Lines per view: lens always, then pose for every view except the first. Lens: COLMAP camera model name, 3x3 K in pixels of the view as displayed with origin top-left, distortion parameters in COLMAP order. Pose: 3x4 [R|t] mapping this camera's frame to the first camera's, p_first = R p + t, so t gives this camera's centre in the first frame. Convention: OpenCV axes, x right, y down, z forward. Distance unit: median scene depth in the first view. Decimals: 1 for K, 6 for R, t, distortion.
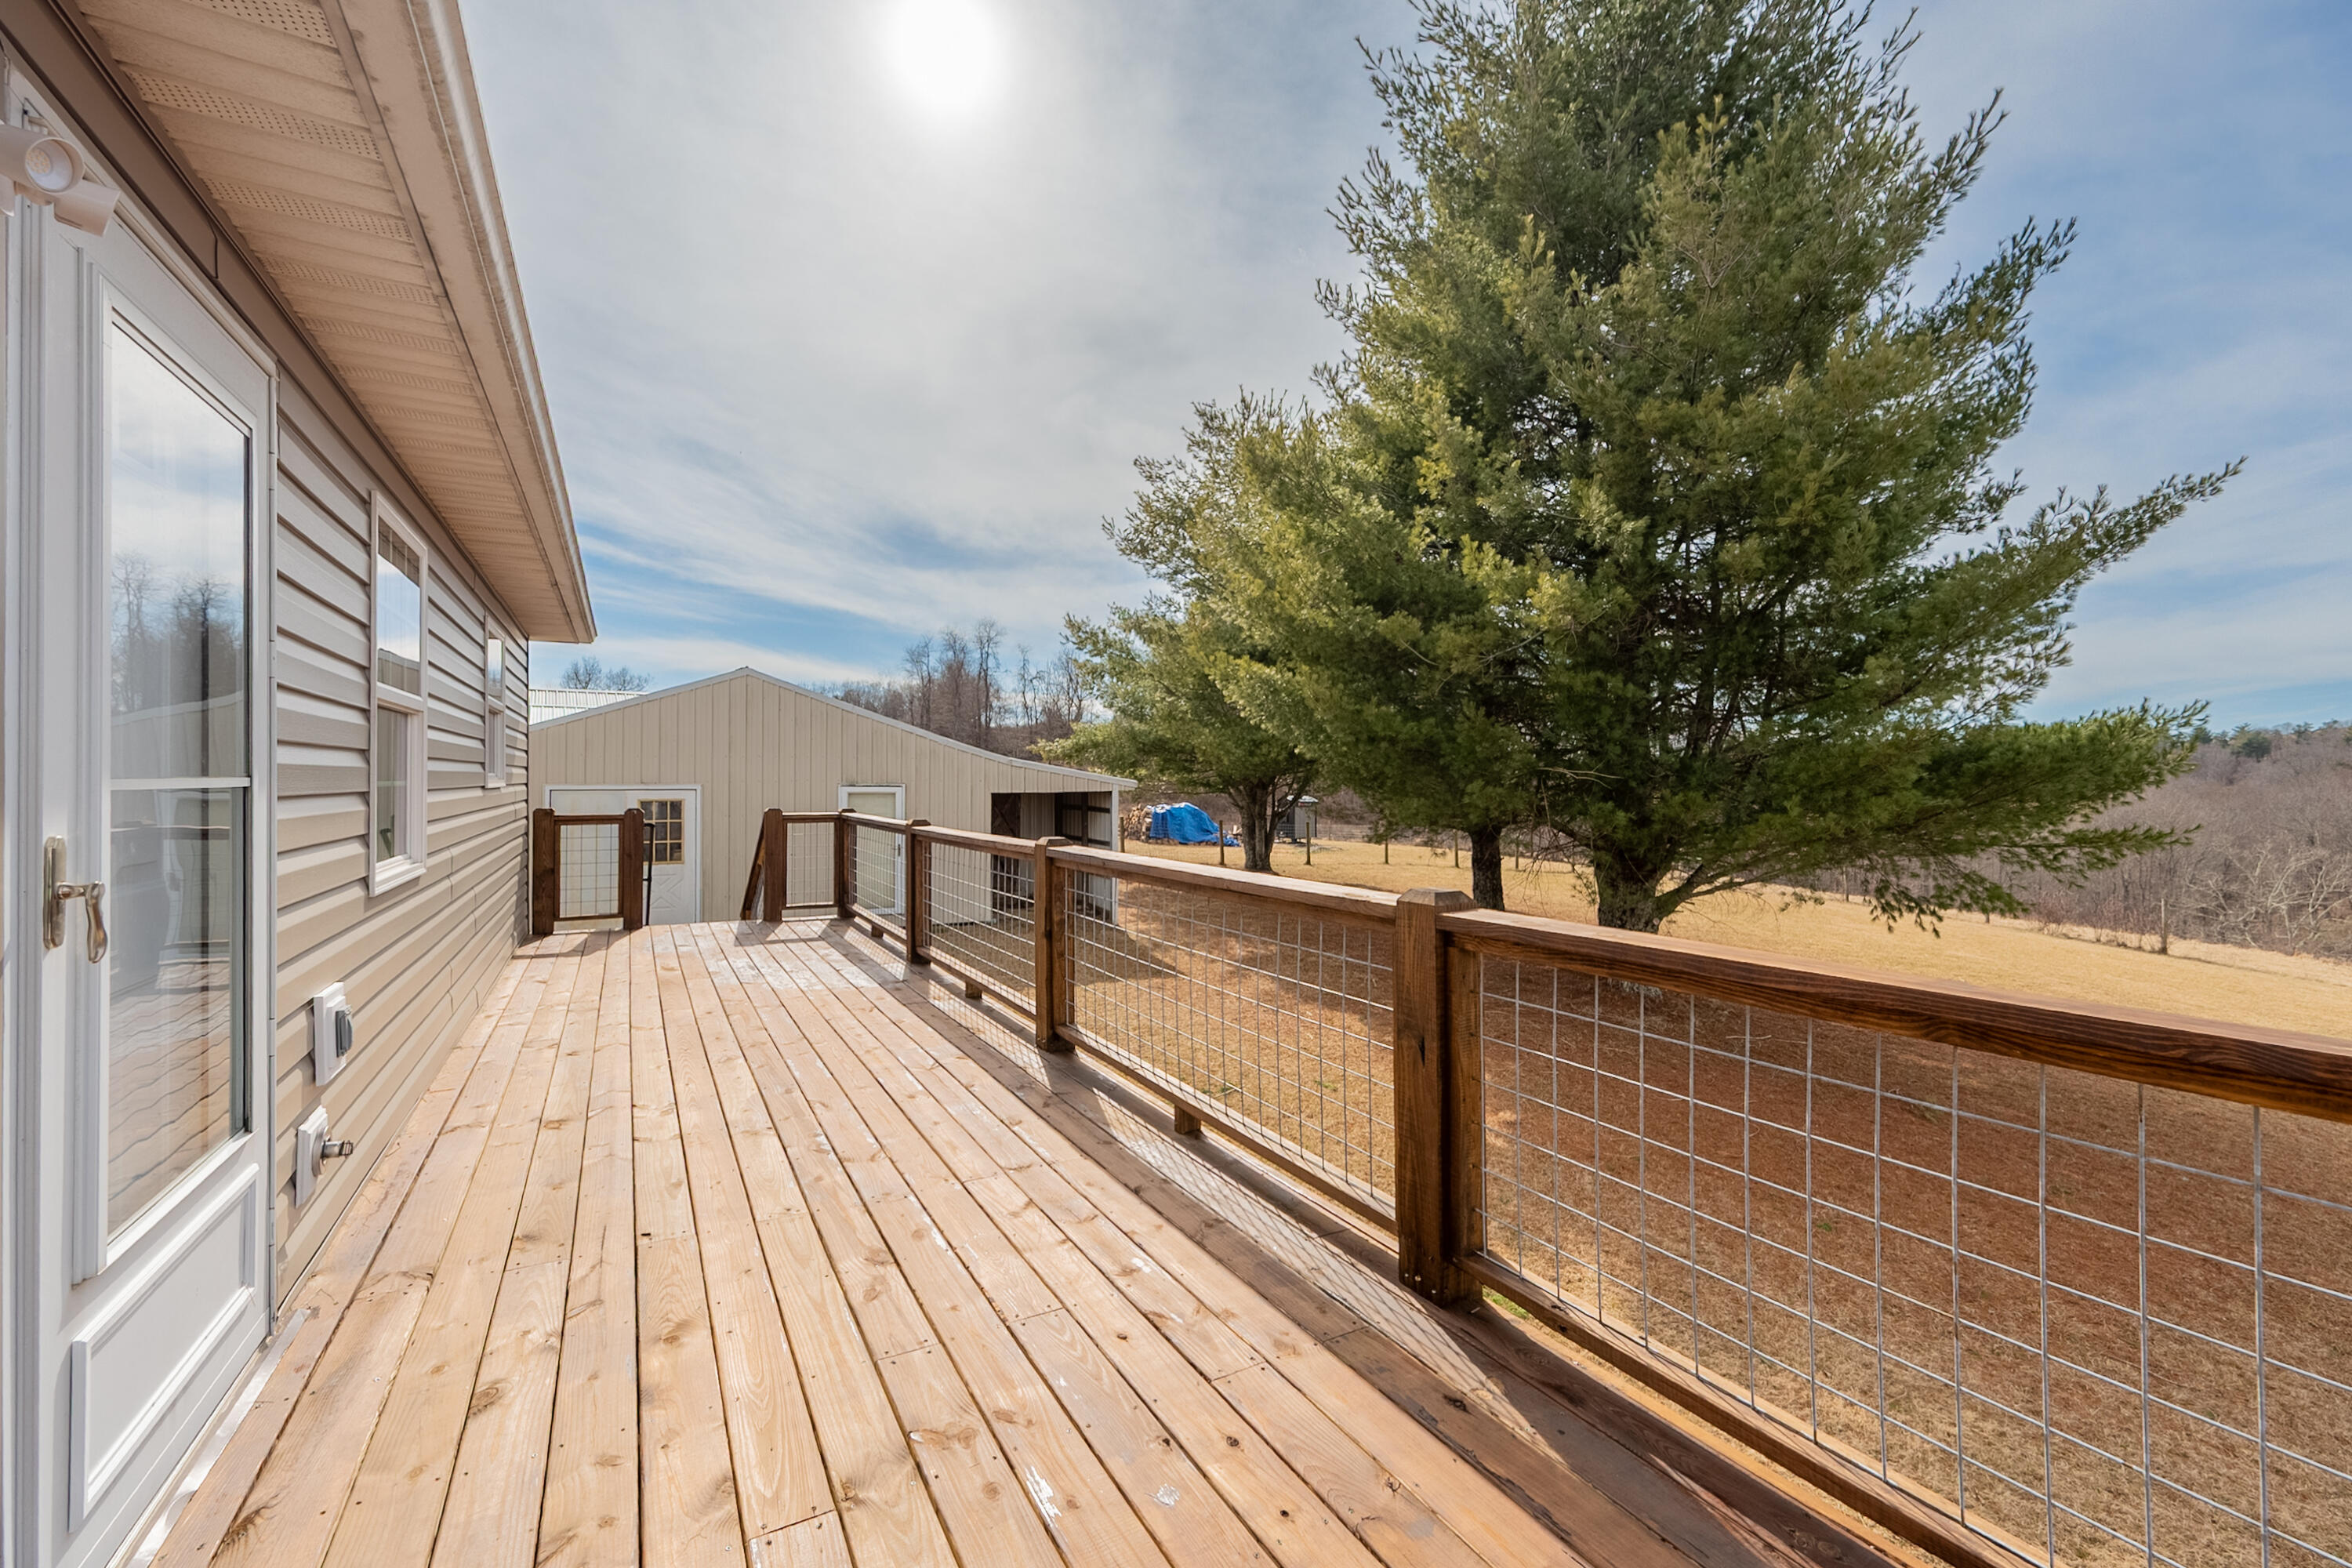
lens RADIAL K [[946.8, 0, 1181.6], [0, 946.8, 775.9], [0, 0, 1]] dist [0.002474, -0.001061]
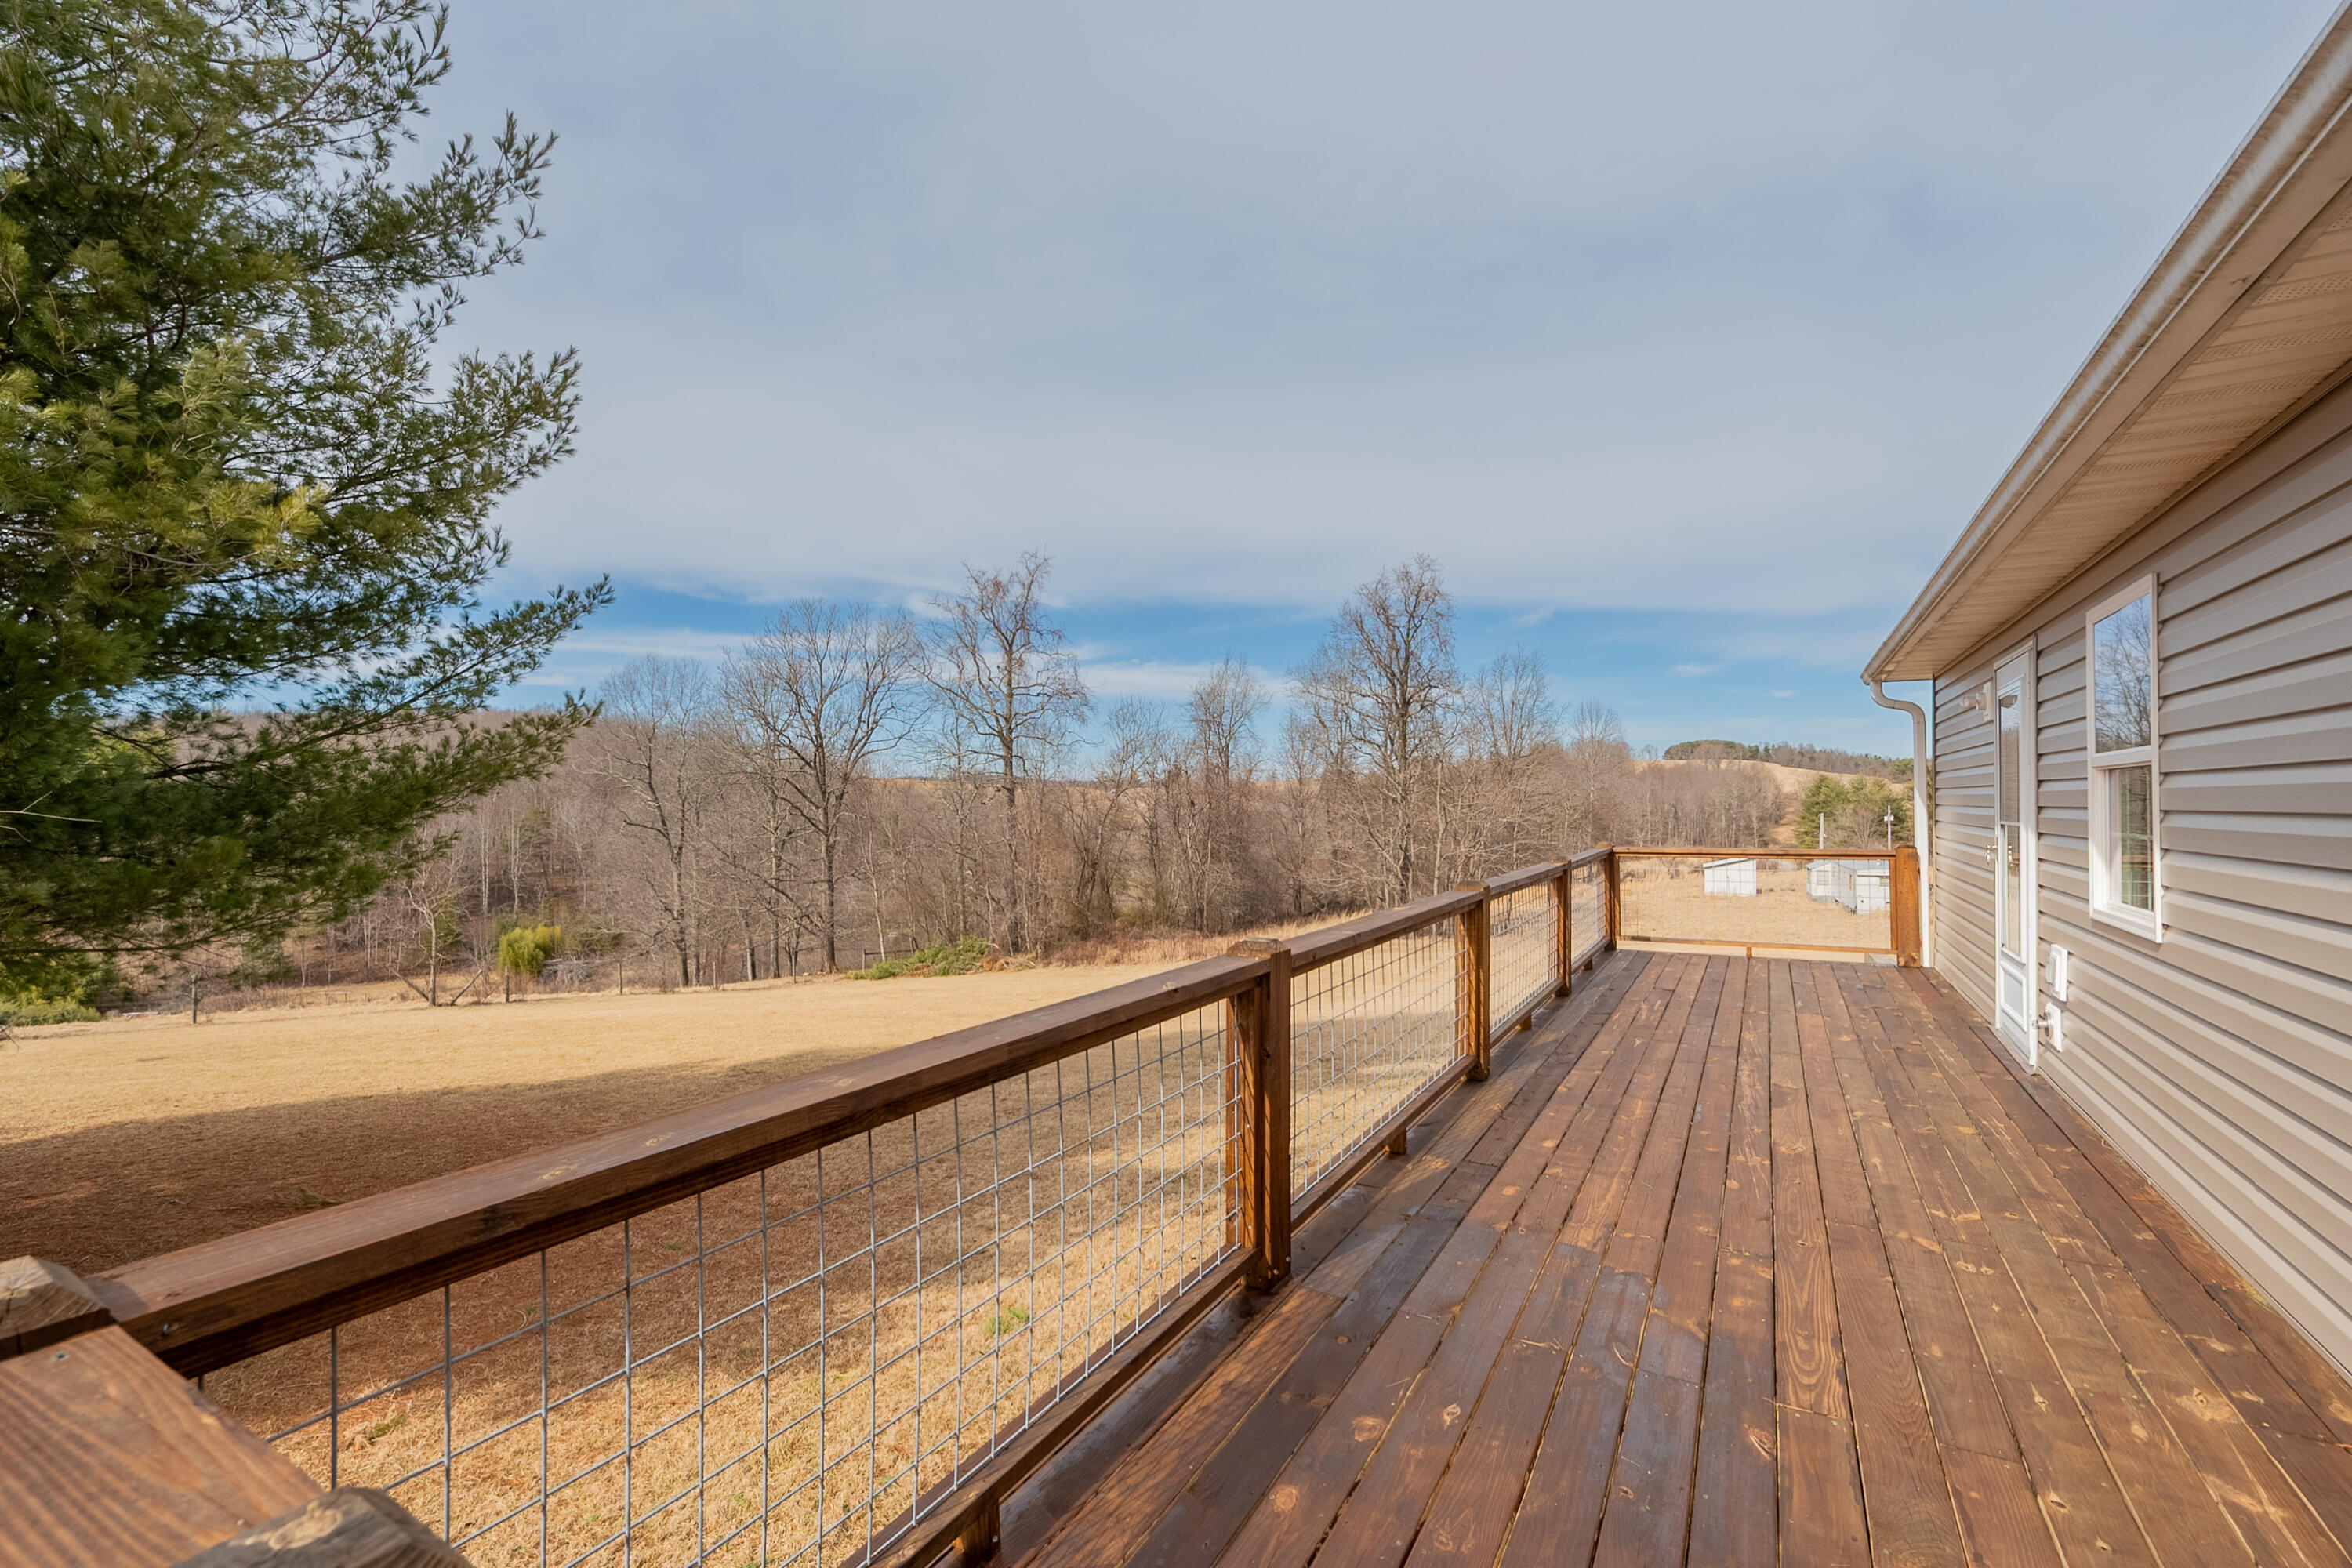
lens RADIAL K [[1017.0, 0, 1163.7], [0, 1017.0, 778.9], [0, 0, 1]] dist [-0.000561, 0.000107]
pose [[-0.493378, 0.022928, 0.869513, -0.402747], [-0.005857, 0.999542, -0.029680, -0.000388], [-0.869796, -0.019736, -0.493017, 0.791622]]
